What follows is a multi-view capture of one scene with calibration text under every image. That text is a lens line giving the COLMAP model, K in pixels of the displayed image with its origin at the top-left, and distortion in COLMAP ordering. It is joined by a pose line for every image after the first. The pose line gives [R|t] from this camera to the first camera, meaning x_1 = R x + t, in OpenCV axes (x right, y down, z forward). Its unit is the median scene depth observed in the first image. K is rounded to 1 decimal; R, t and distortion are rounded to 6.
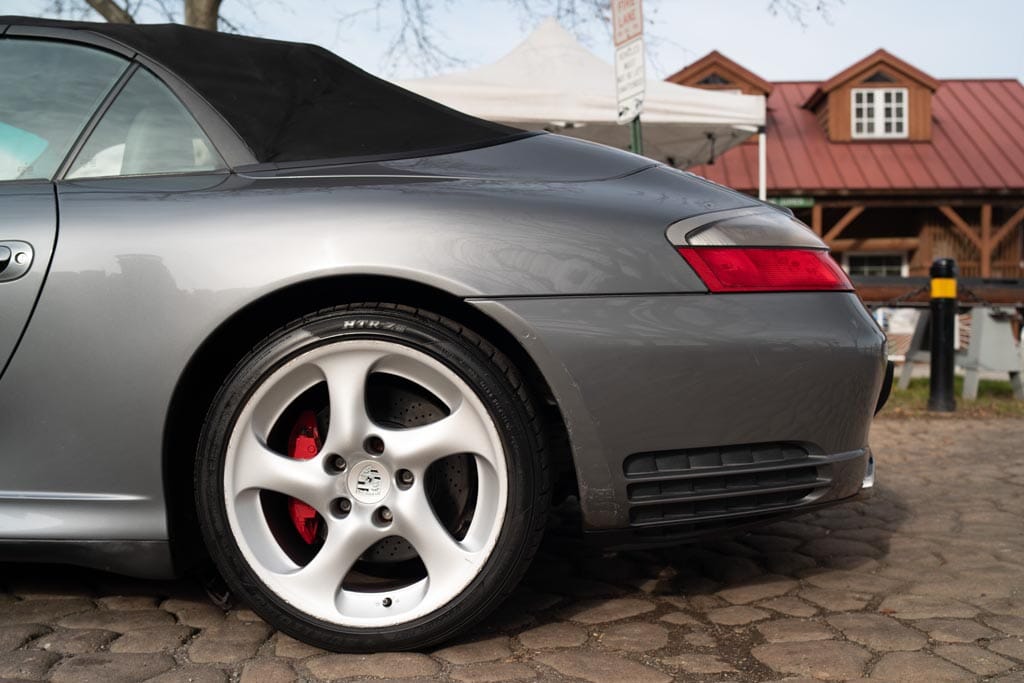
lens RADIAL K [[1037.3, 0, 441.3], [0, 1037.3, 362.7], [0, 0, 1]] dist [-0.084000, -0.018601]
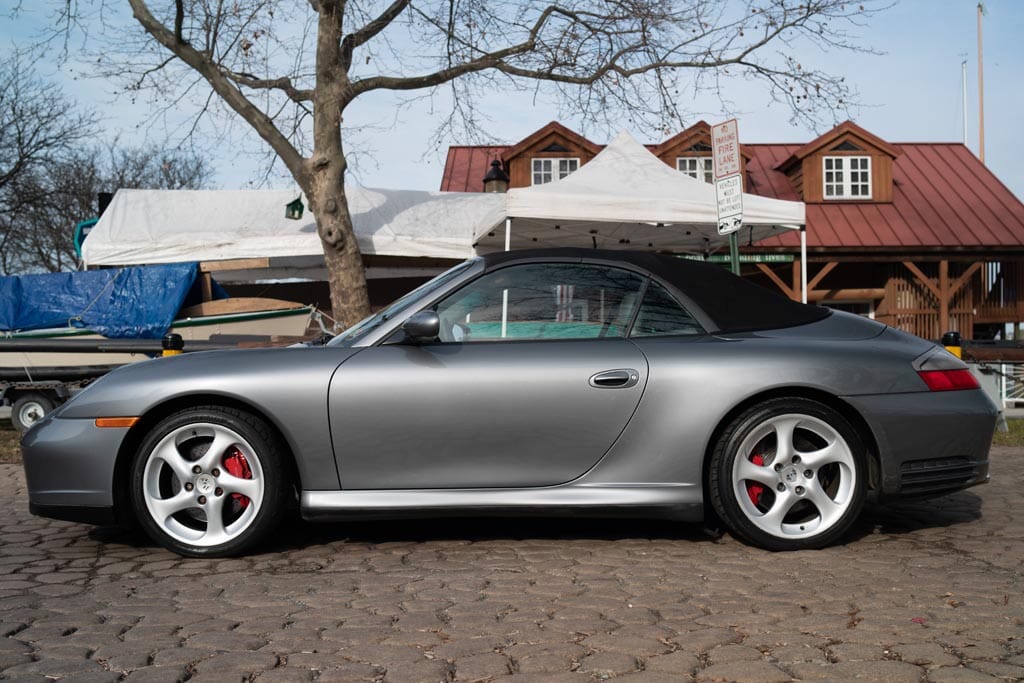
lens RADIAL K [[985.2, 0, 529.2], [0, 985.2, 339.9], [0, 0, 1]] dist [-0.059299, -0.001802]
pose [[0.995125, -0.002016, 0.098604, -0.042350], [0.008018, 0.998135, -0.060520, -0.002765], [-0.098298, 0.061016, 0.993285, -0.054434]]
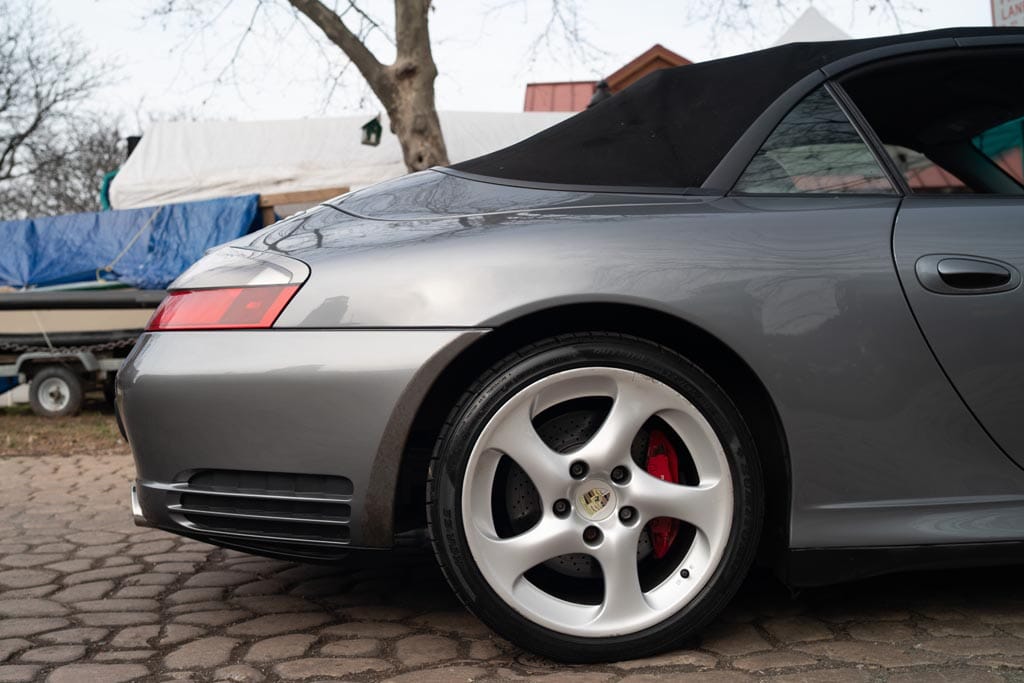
lens RADIAL K [[1138.5, 0, 507.5], [0, 1138.5, 364.2], [0, 0, 1]] dist [-0.086722, 0.019659]
pose [[0.999822, -0.018287, 0.004690, -0.059414], [0.018366, 0.999680, -0.017407, 0.000595], [-0.004371, 0.017490, 0.999837, -0.007086]]
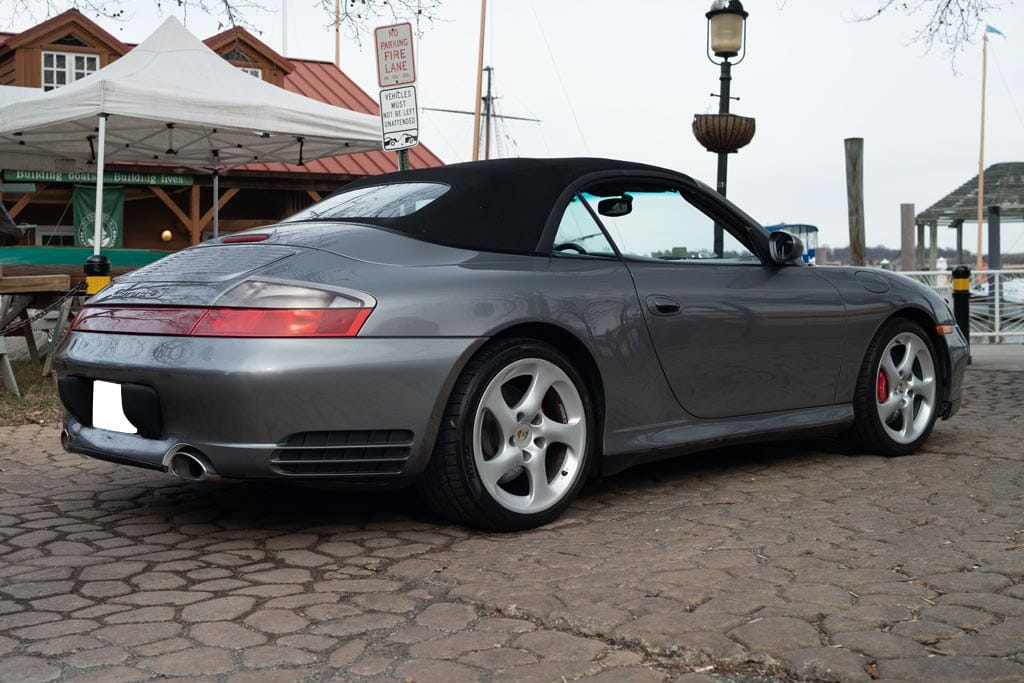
lens RADIAL K [[1138.5, 0, 507.5], [0, 1138.5, 364.2], [0, 0, 1]] dist [-0.086722, 0.019659]
pose [[0.767168, -0.043154, 0.639993, -0.120210], [0.032652, 0.999068, 0.028225, -0.002545], [-0.640614, -0.000756, 0.767862, -0.025718]]
